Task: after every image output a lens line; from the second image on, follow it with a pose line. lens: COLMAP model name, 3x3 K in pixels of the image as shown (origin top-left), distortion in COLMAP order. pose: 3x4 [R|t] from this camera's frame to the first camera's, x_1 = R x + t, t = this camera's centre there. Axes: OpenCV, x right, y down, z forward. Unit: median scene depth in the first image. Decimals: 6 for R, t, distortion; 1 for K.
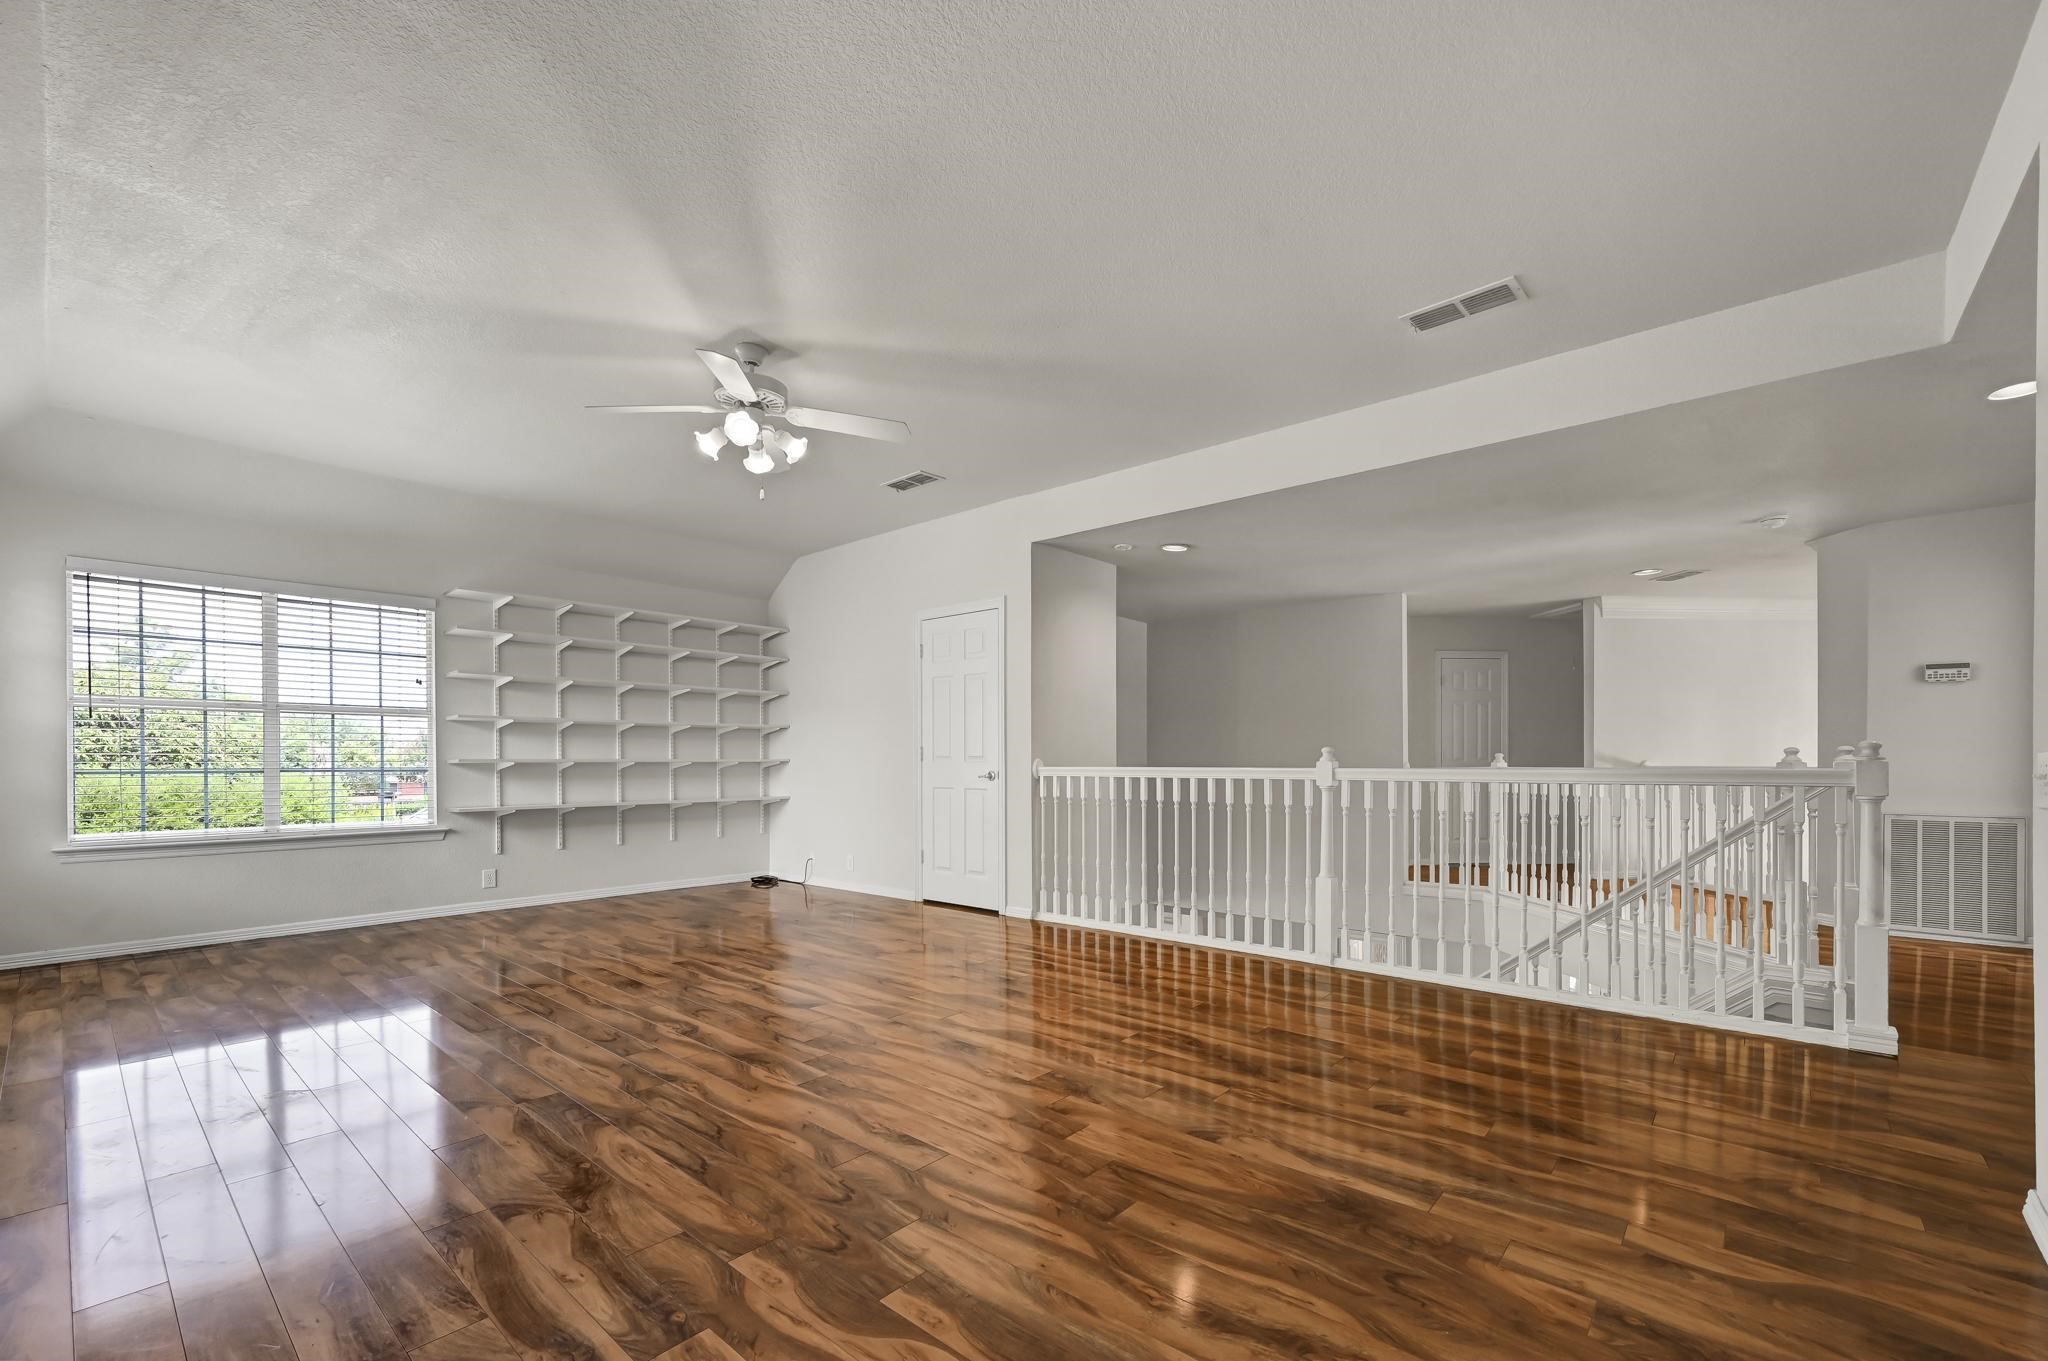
lens RADIAL K [[842.4, 0, 1035.3], [0, 842.4, 744.1], [0, 0, 1]] dist [0.000470, 0.000146]
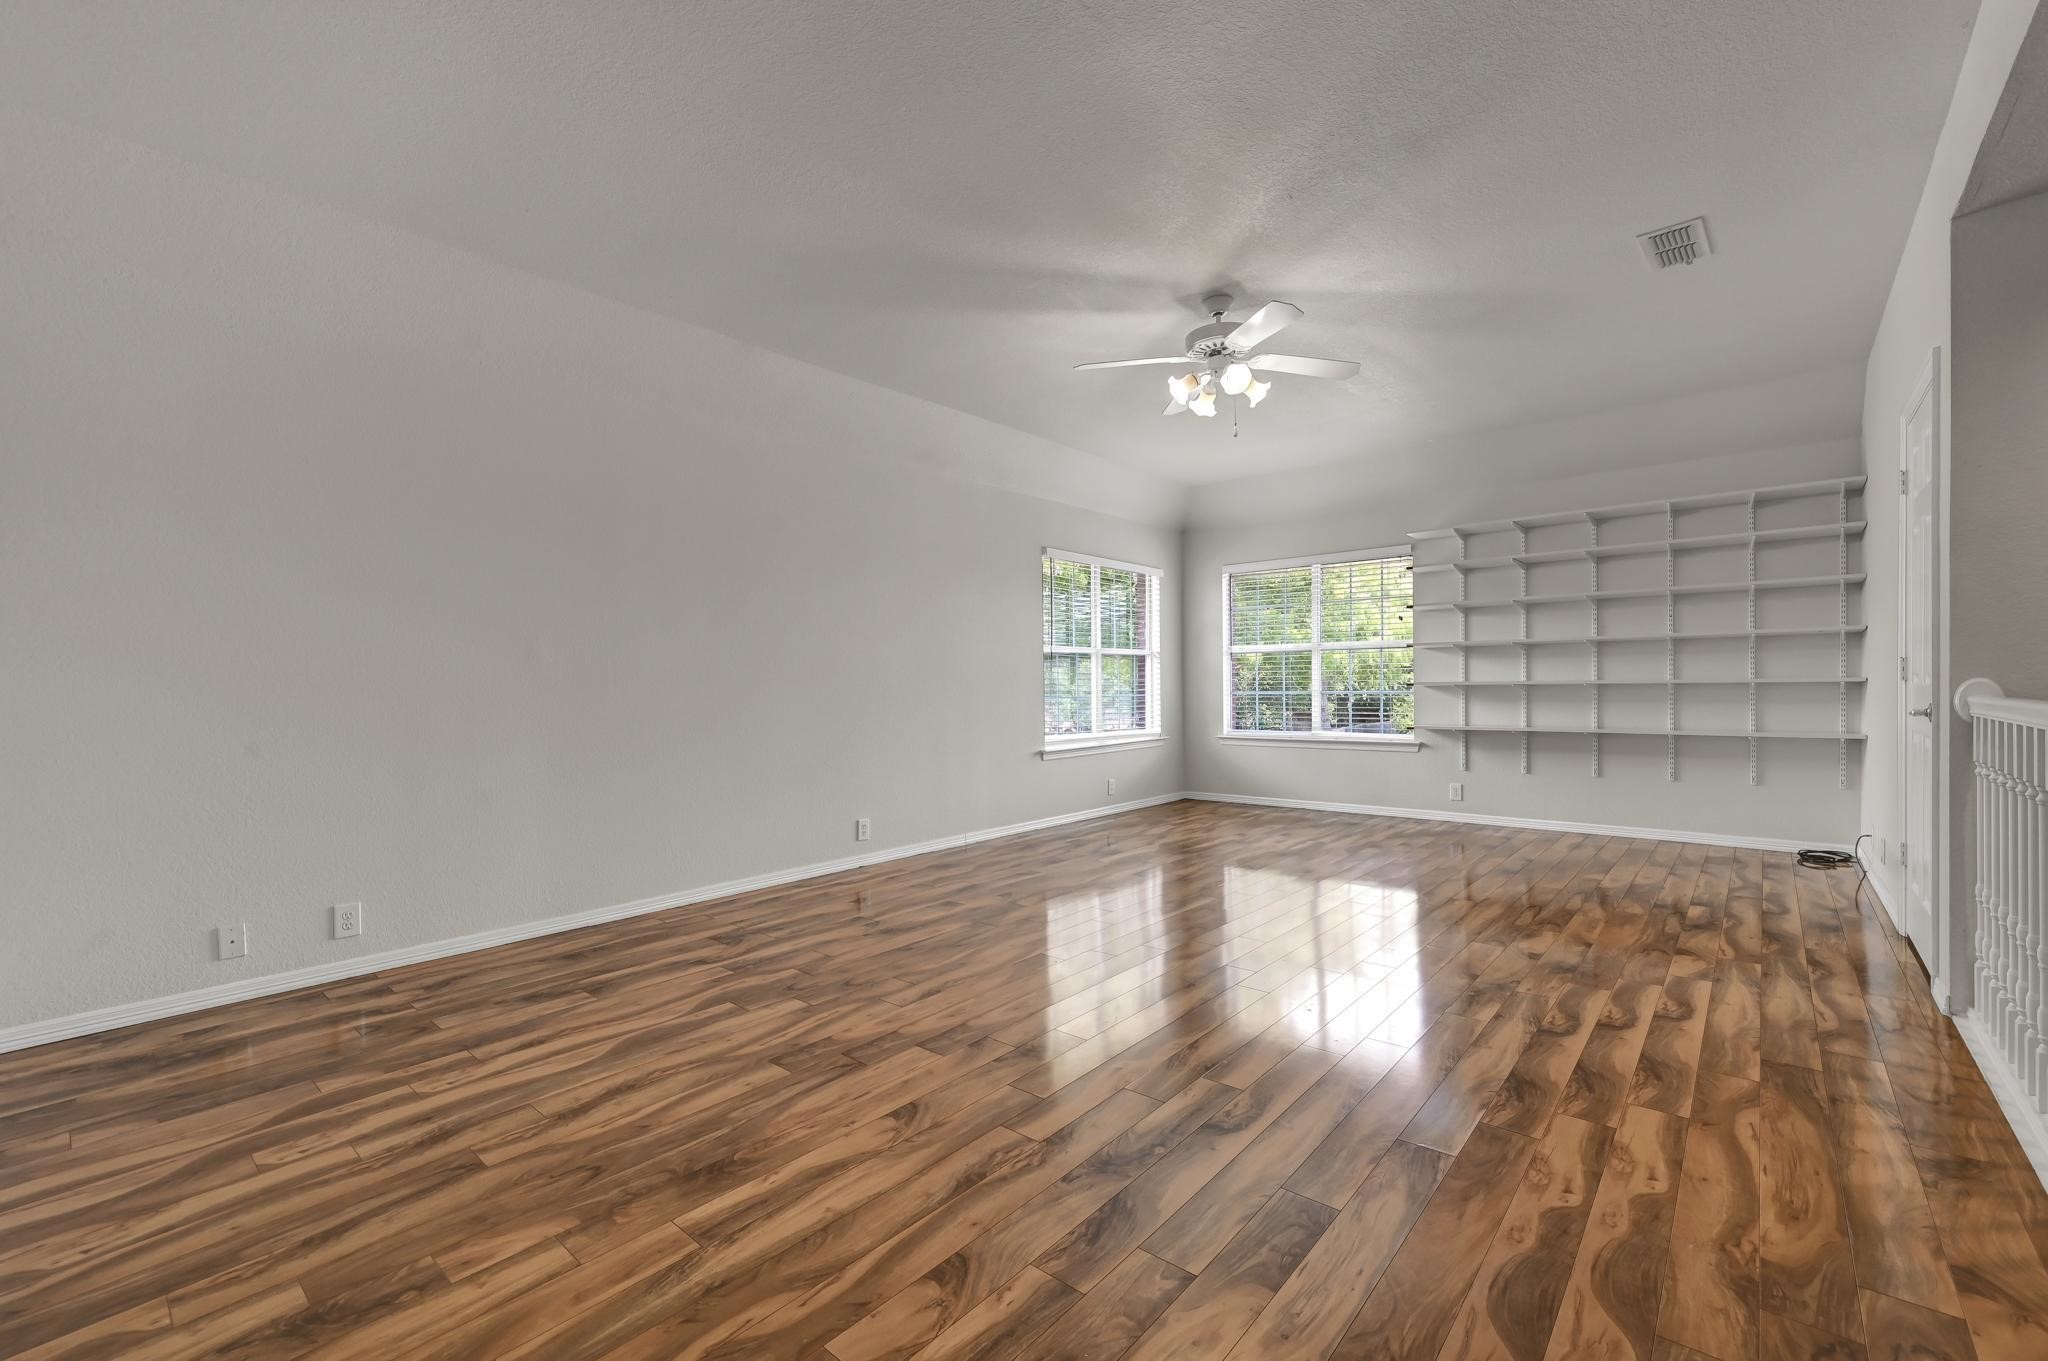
lens RADIAL K [[852.3, 0, 1031.8], [0, 852.3, 675.9], [0, 0, 1]] dist [-0.000820, -0.000011]
pose [[0.003950, -0.009055, -0.999951, 0.803128], [0.030764, 0.999487, -0.008930, 0.006613], [0.999519, -0.030728, 0.004227, 0.822798]]
